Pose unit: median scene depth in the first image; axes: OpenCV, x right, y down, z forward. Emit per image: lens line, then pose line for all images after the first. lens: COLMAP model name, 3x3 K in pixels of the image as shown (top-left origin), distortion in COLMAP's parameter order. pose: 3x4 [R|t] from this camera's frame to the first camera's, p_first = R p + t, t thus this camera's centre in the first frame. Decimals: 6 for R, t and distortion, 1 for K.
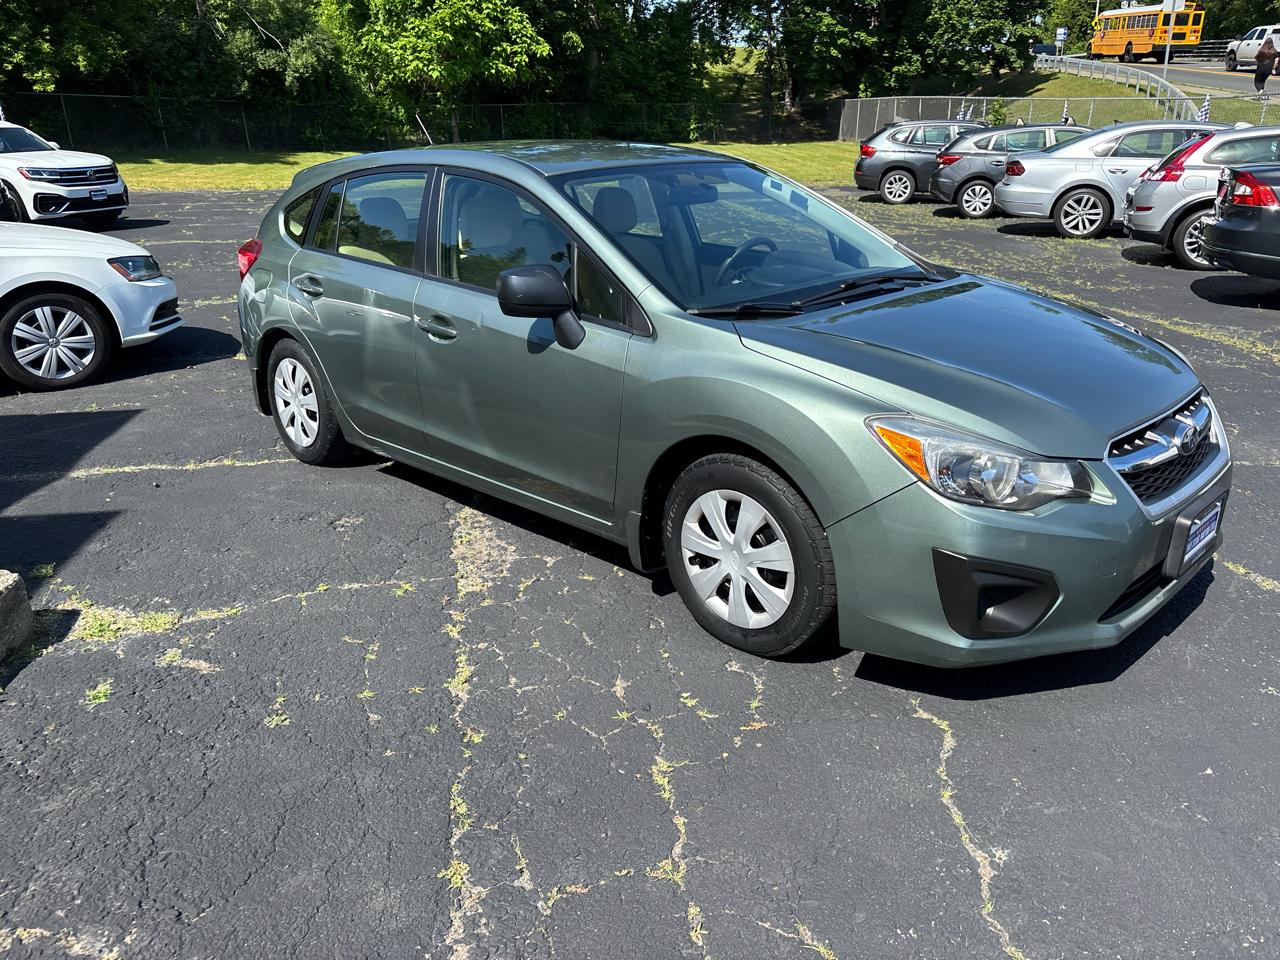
lens RADIAL K [[979.6, 0, 638.6], [0, 979.6, 467.8], [0, 0, 1]] dist [0.050720, -0.056935]
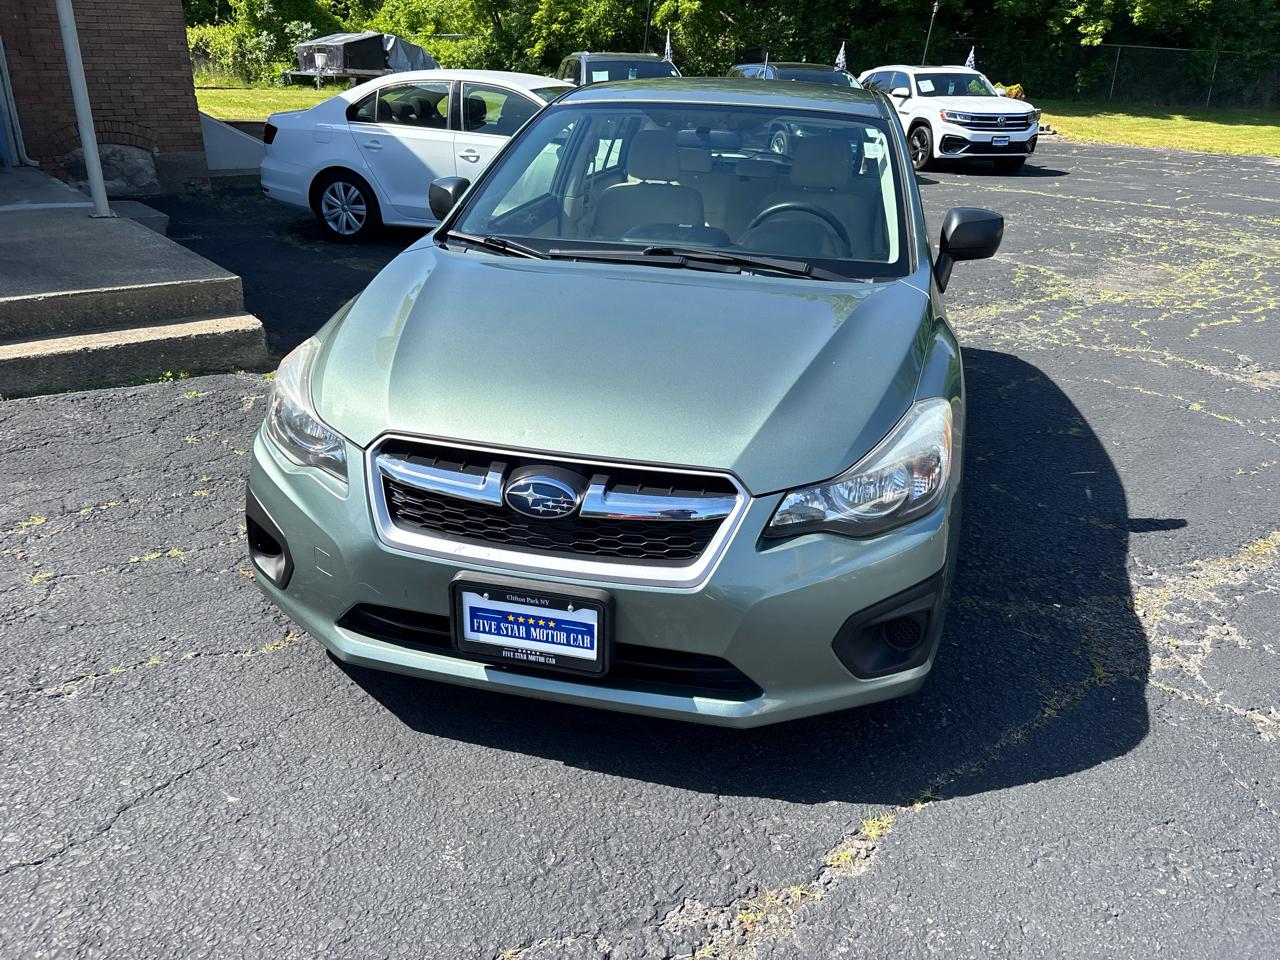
lens RADIAL K [[977.2, 0, 642.0], [0, 977.2, 481.8], [0, 0, 1]] dist [0.054857, -0.055657]
pose [[0.520455, 0.353988, -0.777058, 0.491440], [-0.314343, 0.925543, 0.211091, -0.092491], [0.793924, 0.134400, 0.592977, 0.269561]]
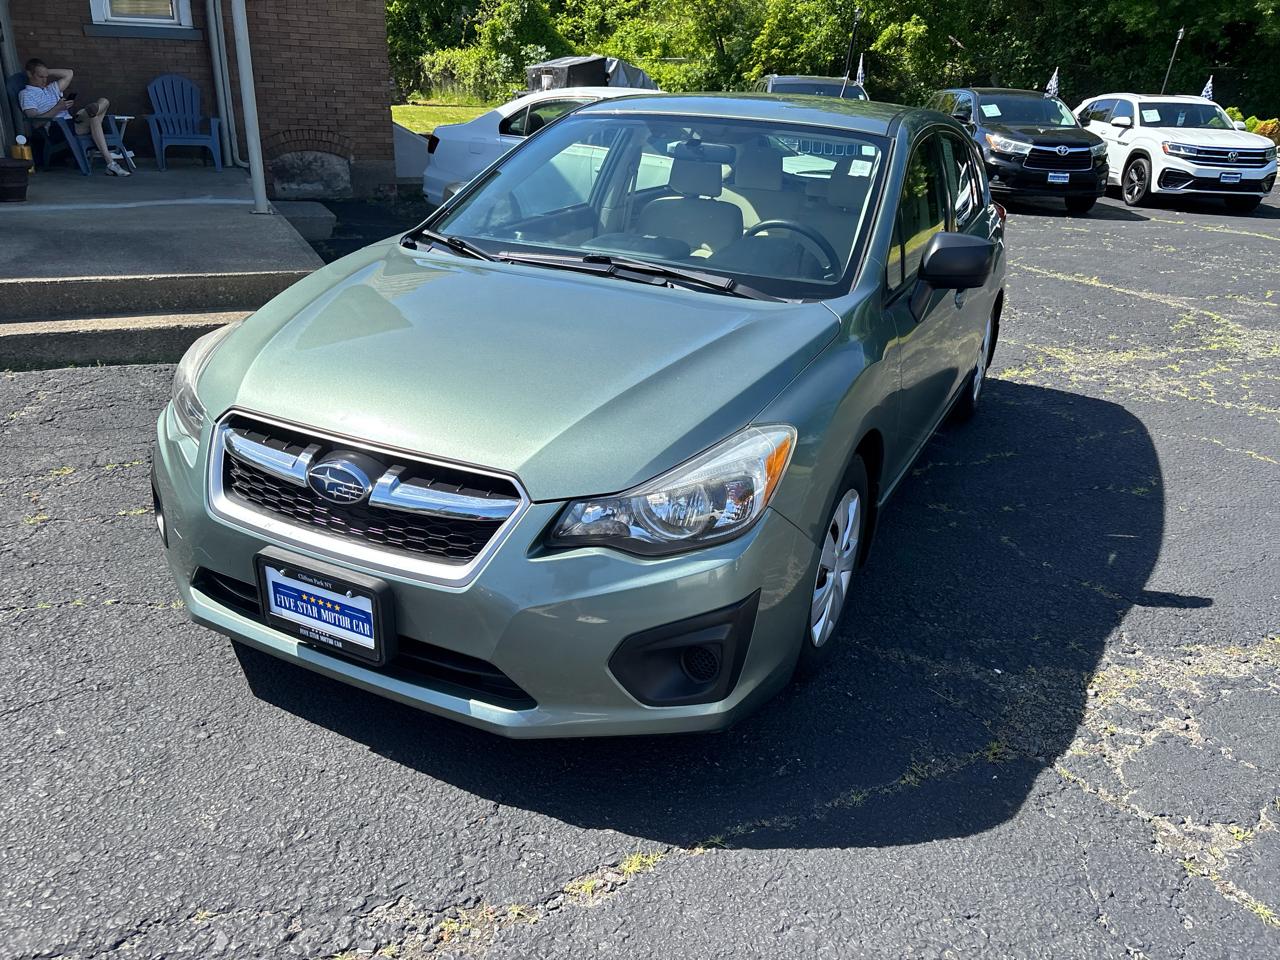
lens RADIAL K [[977.2, 0, 642.0], [0, 977.2, 481.8], [0, 0, 1]] dist [0.054857, -0.055657]
pose [[0.311563, 0.378939, -0.871397, 0.543483], [-0.359085, 0.895996, 0.261247, -0.130922], [0.879765, 0.231511, 0.415231, 0.383389]]
